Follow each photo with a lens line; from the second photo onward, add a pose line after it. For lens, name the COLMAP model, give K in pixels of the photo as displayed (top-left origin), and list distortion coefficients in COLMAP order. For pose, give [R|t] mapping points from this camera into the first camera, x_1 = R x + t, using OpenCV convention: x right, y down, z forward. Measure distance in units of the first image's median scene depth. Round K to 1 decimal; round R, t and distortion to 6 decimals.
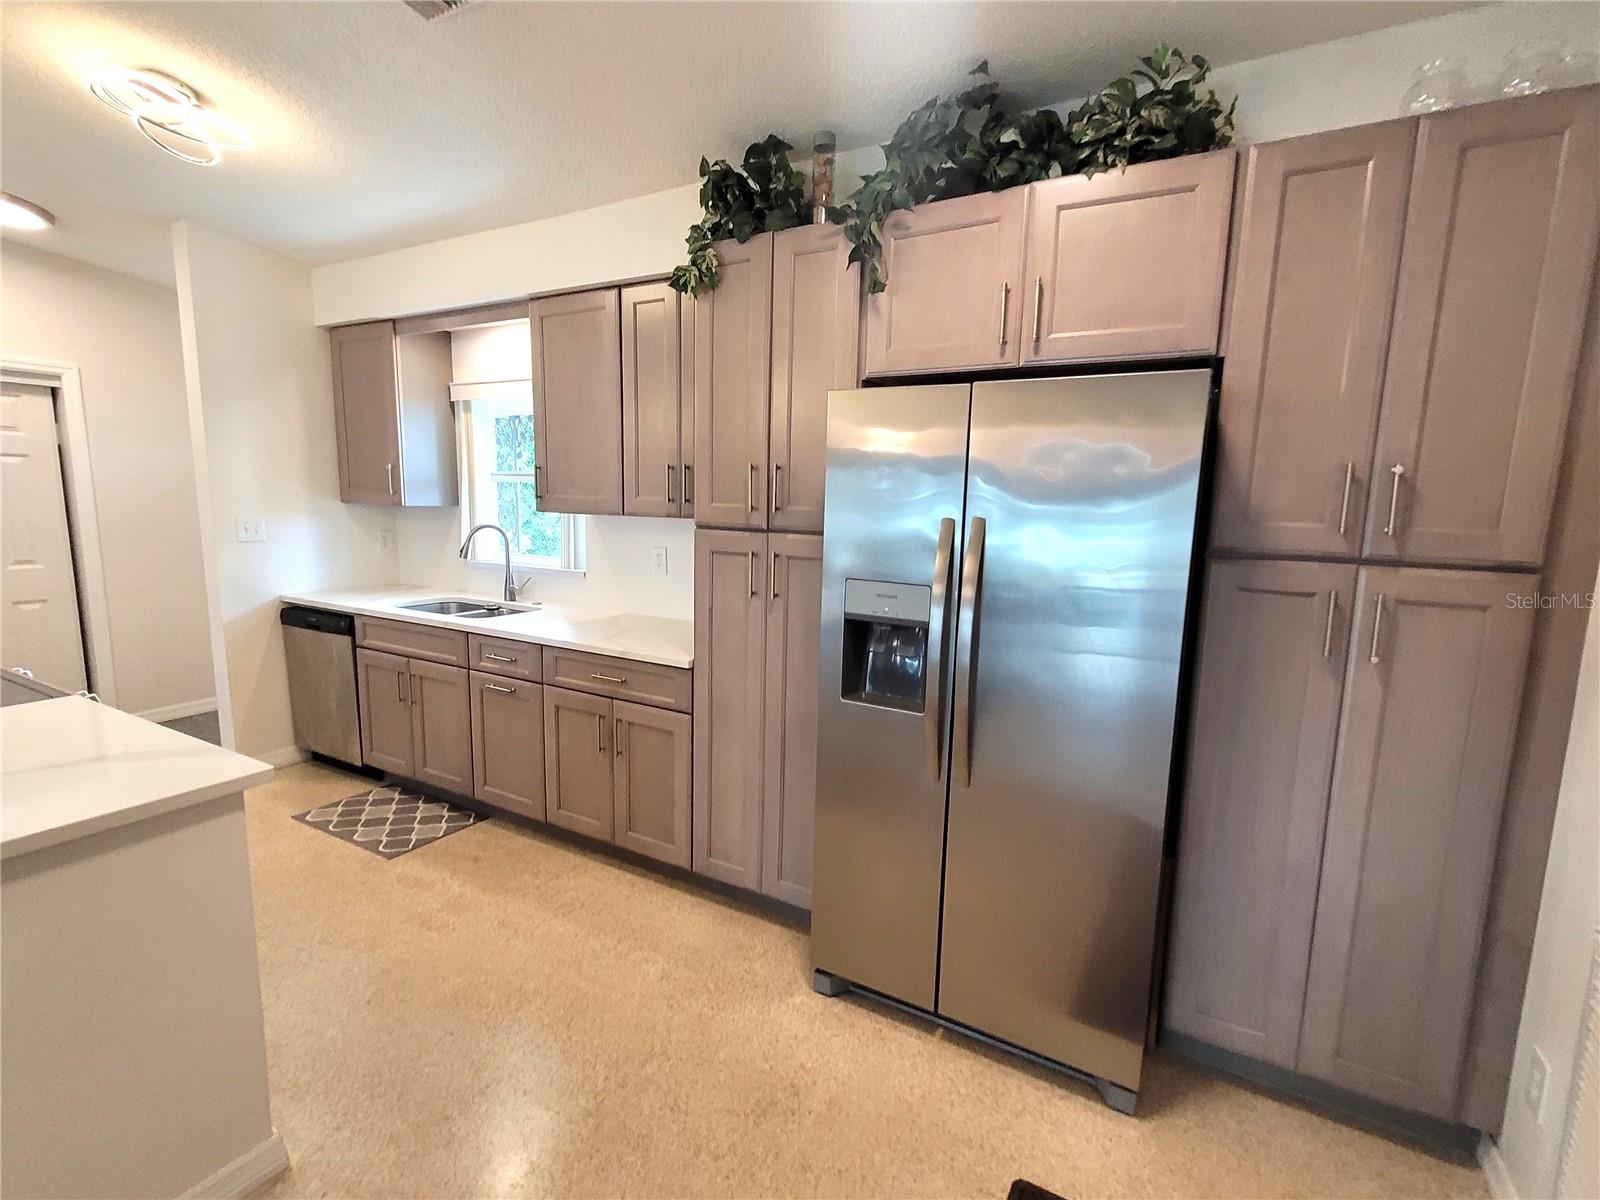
lens RADIAL K [[746.4, 0, 800.0], [0, 746.4, 600.0], [0, 0, 1]] dist [0.000100, -0.000165]
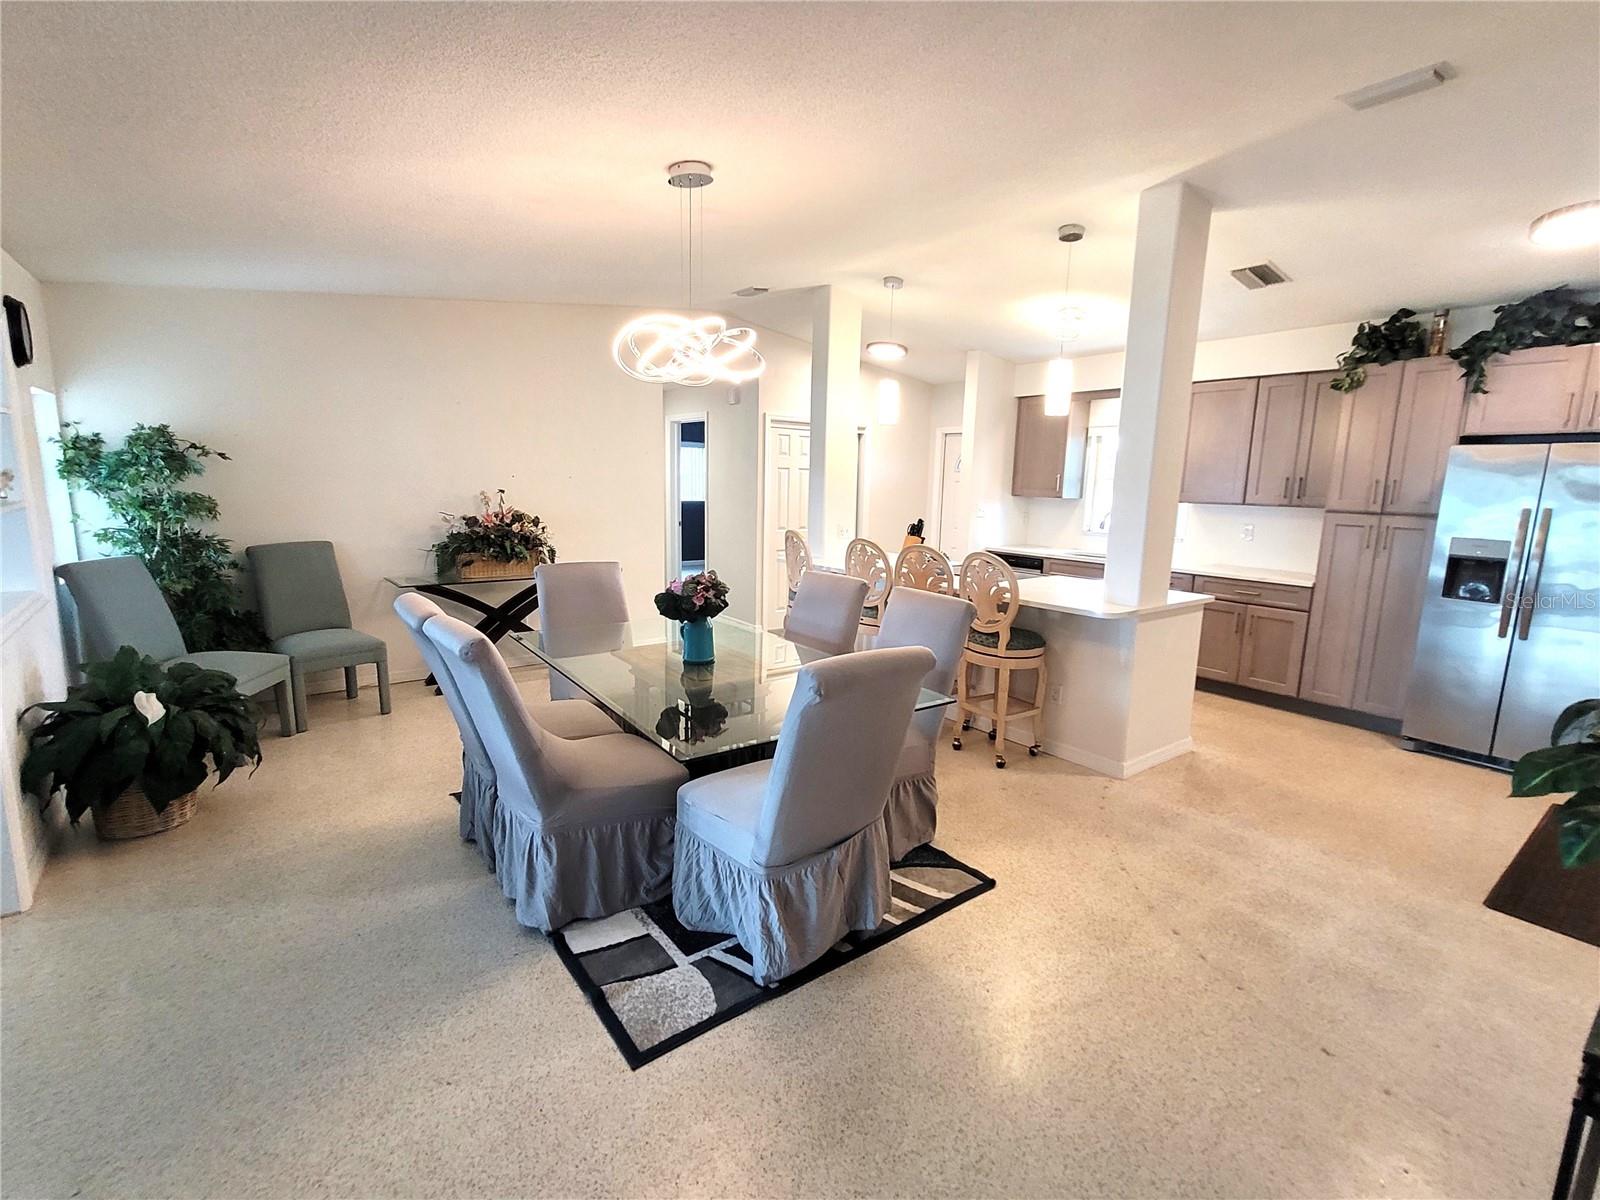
lens RADIAL K [[728.8, 0, 799.3], [0, 728.8, 598.2], [0, 0, 1]] dist [-0.001116, -0.000394]
pose [[0.919307, 0.063663, -0.388359, -0.675948], [-0.058963, 0.997971, 0.024019, 0.165247], [0.389100, 0.000818, 0.921195, -1.299159]]
